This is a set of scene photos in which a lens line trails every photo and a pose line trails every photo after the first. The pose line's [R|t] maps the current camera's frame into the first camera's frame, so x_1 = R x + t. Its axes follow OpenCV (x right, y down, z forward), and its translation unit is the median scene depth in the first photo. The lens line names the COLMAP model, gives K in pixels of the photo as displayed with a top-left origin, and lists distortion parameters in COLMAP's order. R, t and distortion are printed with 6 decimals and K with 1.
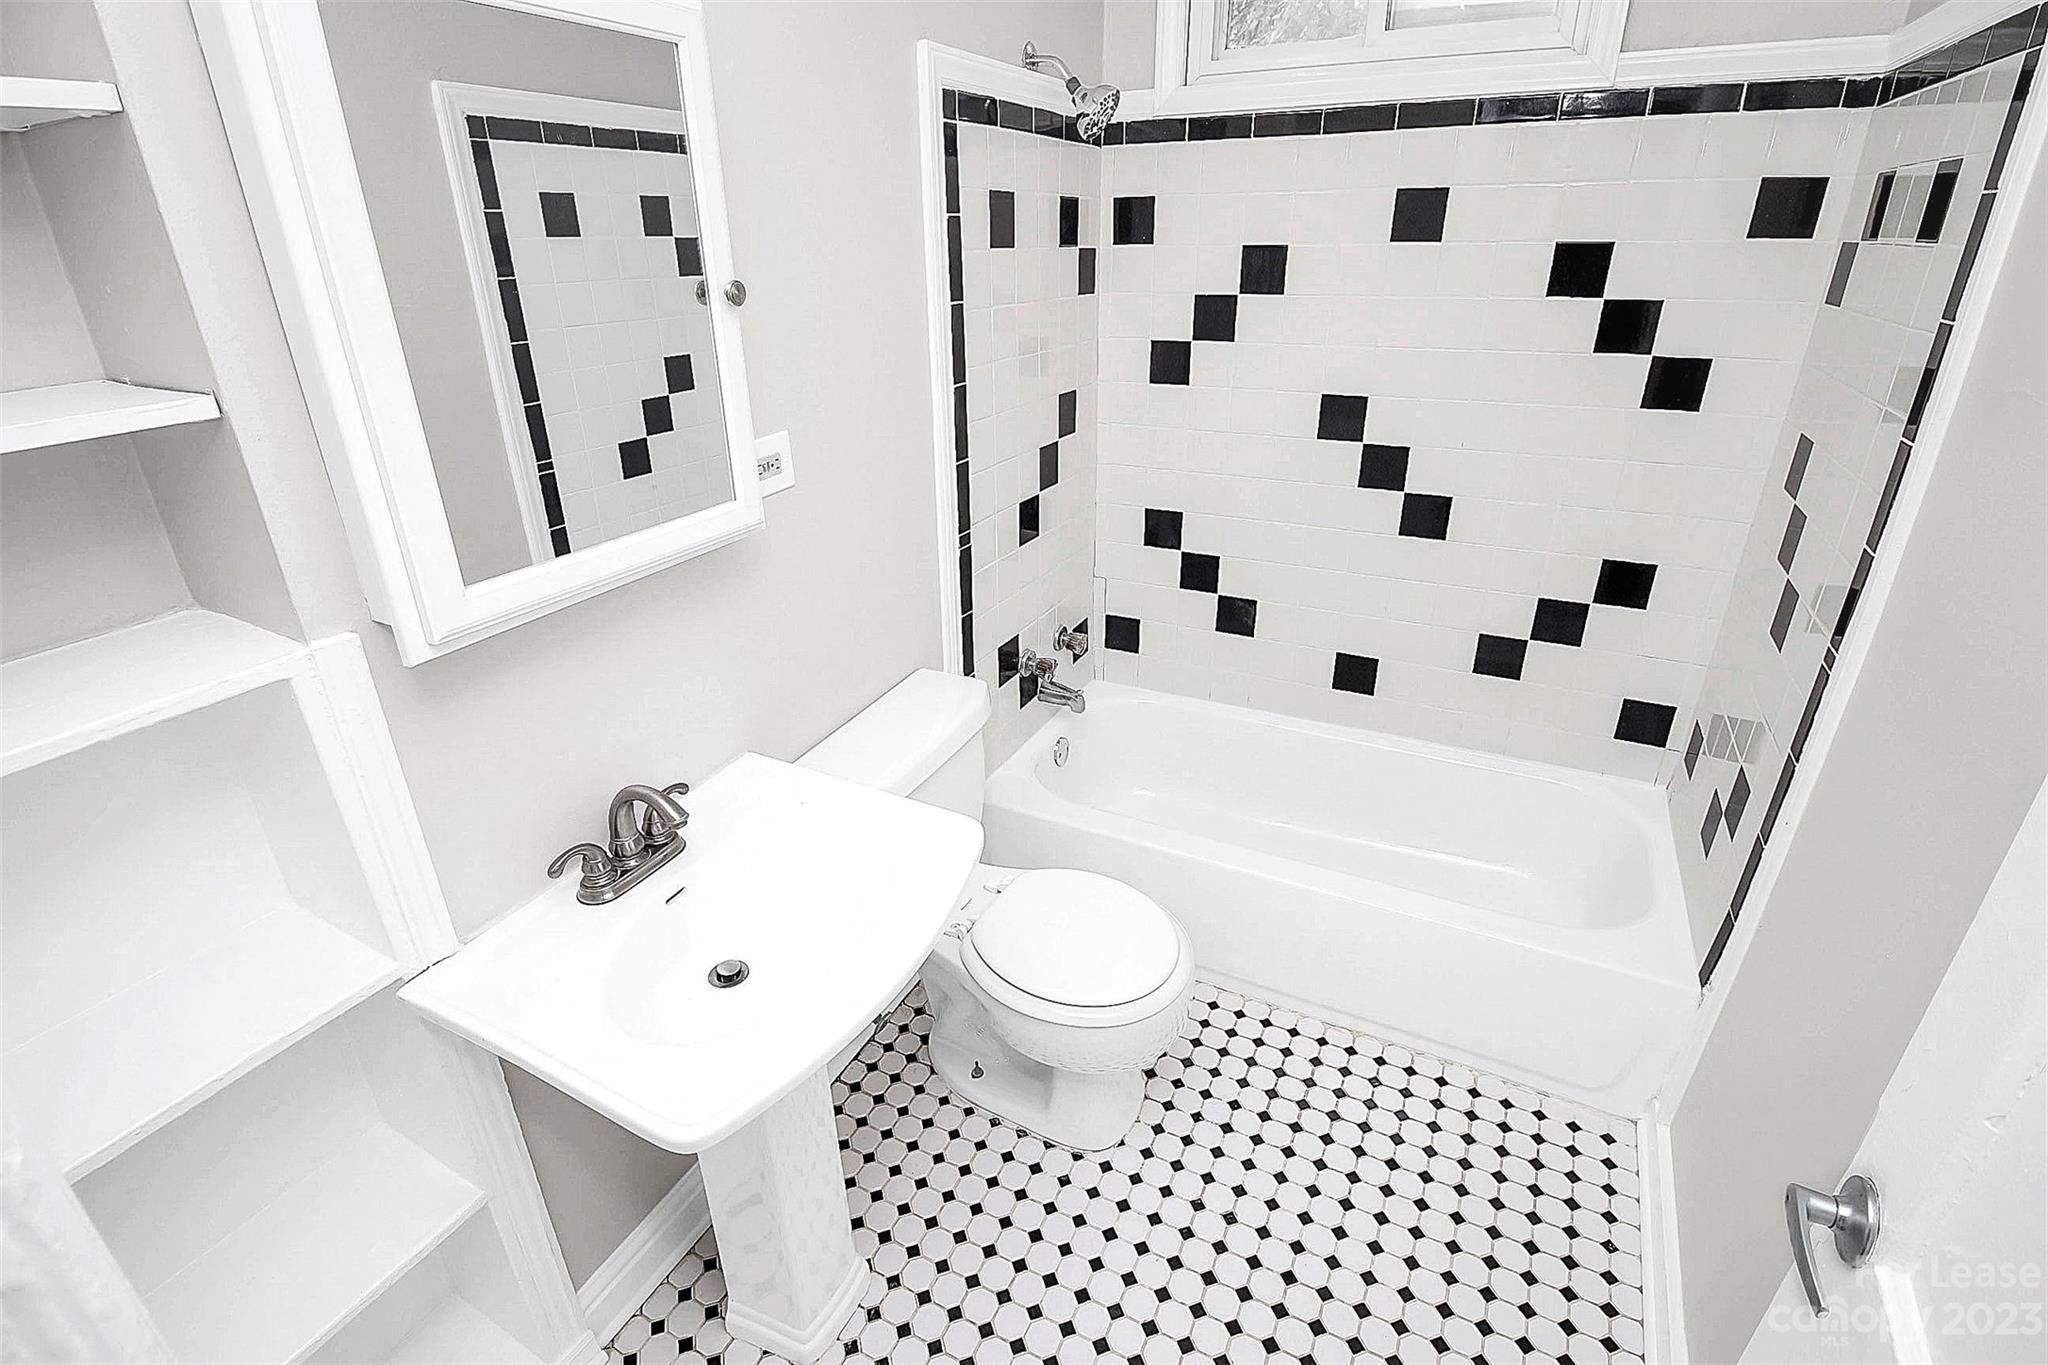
lens RADIAL K [[970.0, 0, 1026.4], [0, 970.0, 655.6], [0, 0, 1]] dist [-0.003023, -0.010678]
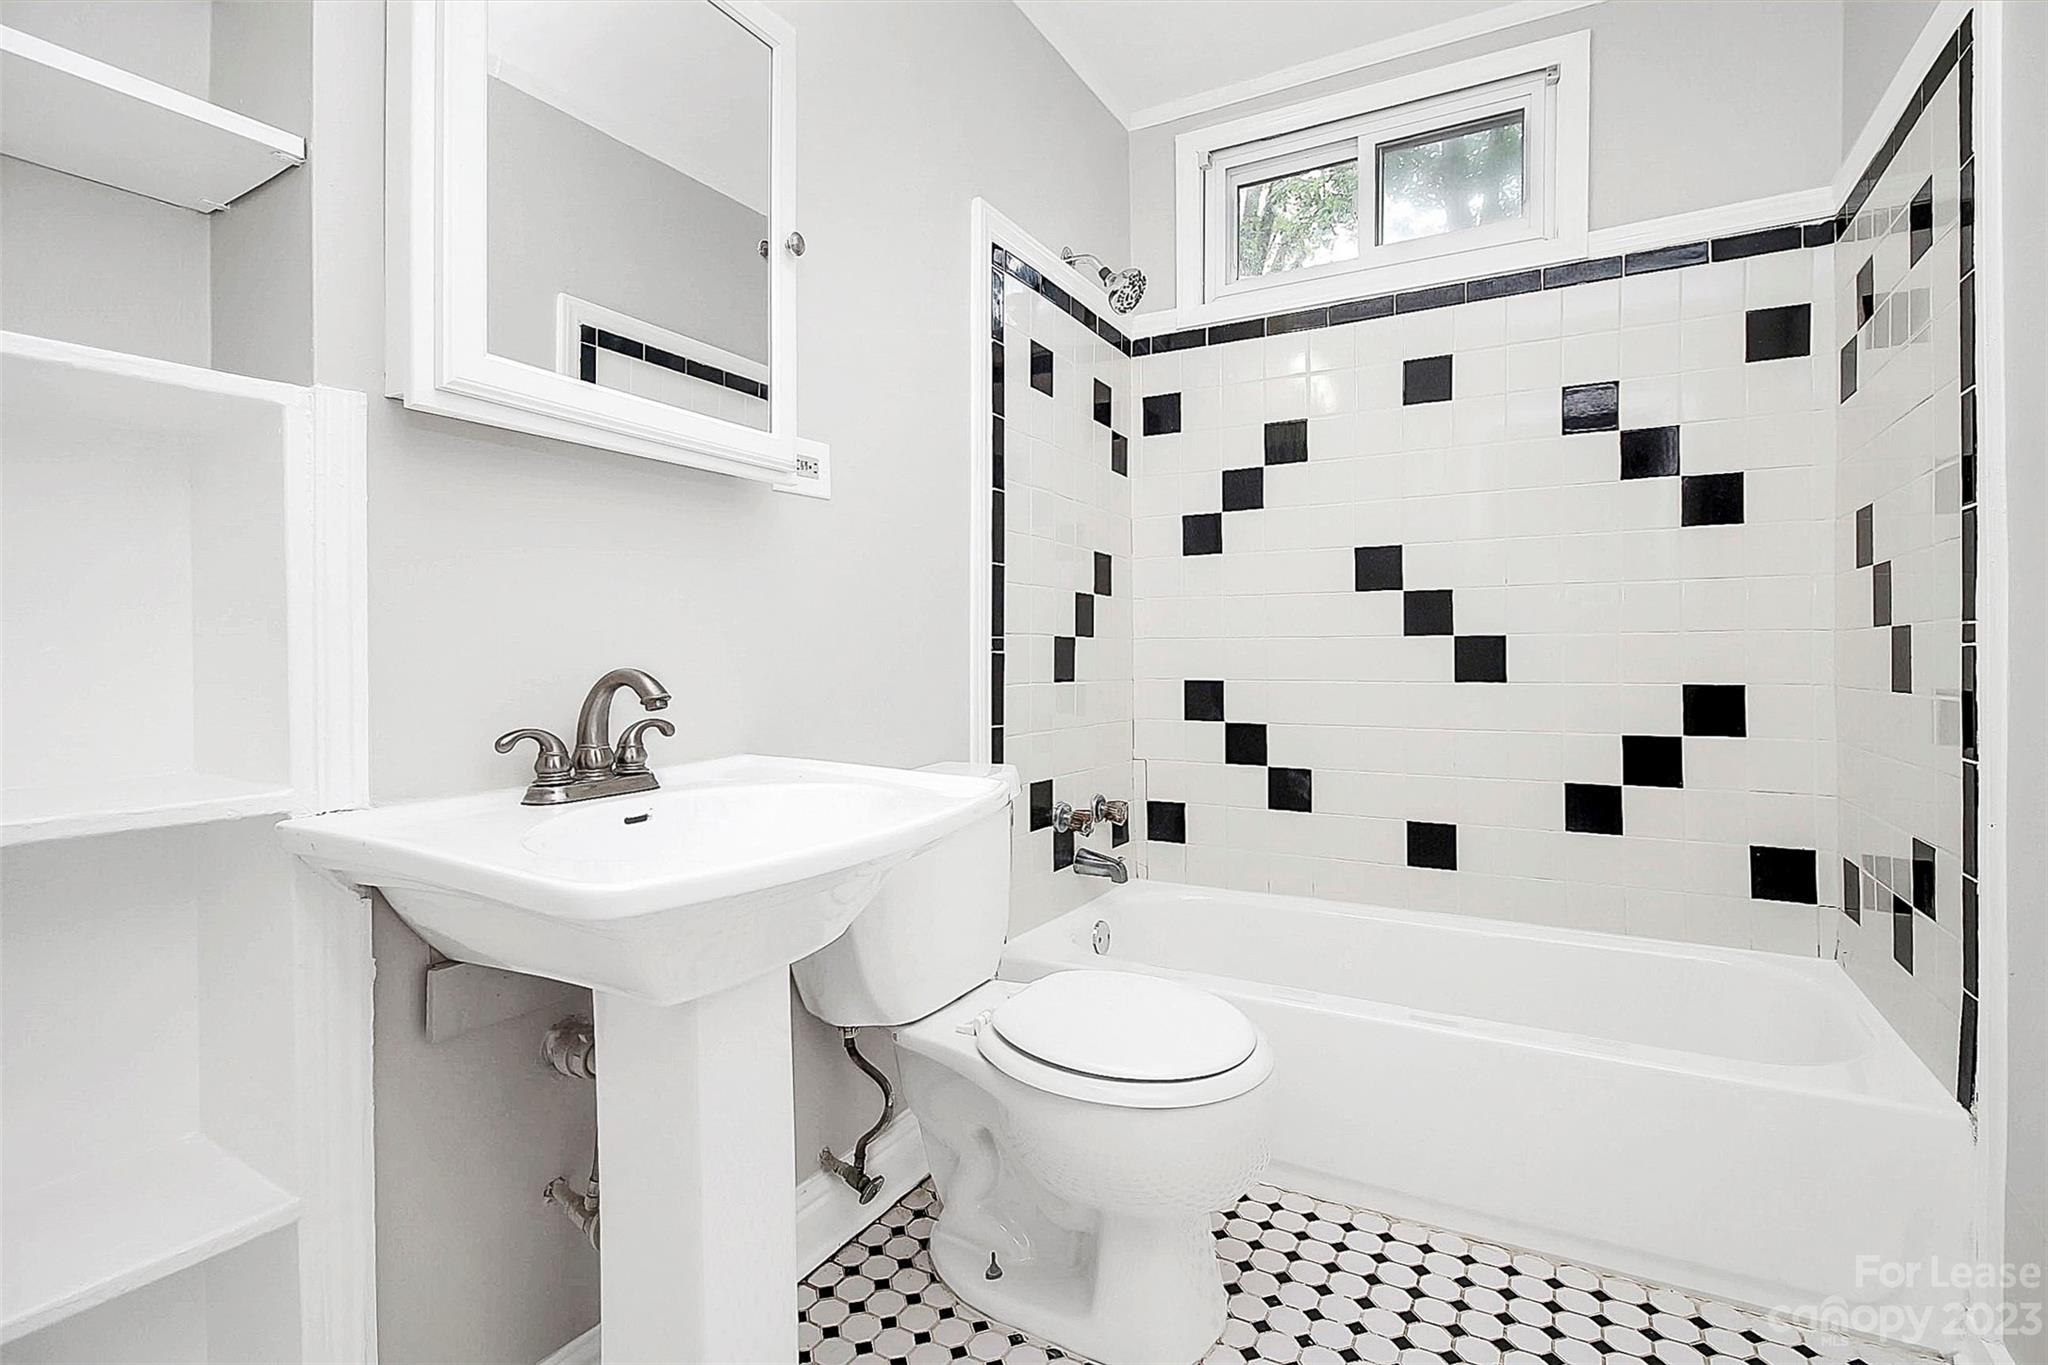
lens RADIAL K [[970.0, 0, 1017.9], [0, 970.0, 674.5], [0, 0, 1]] dist [-0.003023, -0.010678]
pose [[0.999084, 0.005190, -0.042481, -0.002945], [-0.022461, 0.908515, -0.417248, 0.288996], [0.036429, 0.417820, 0.907799, 0.129232]]
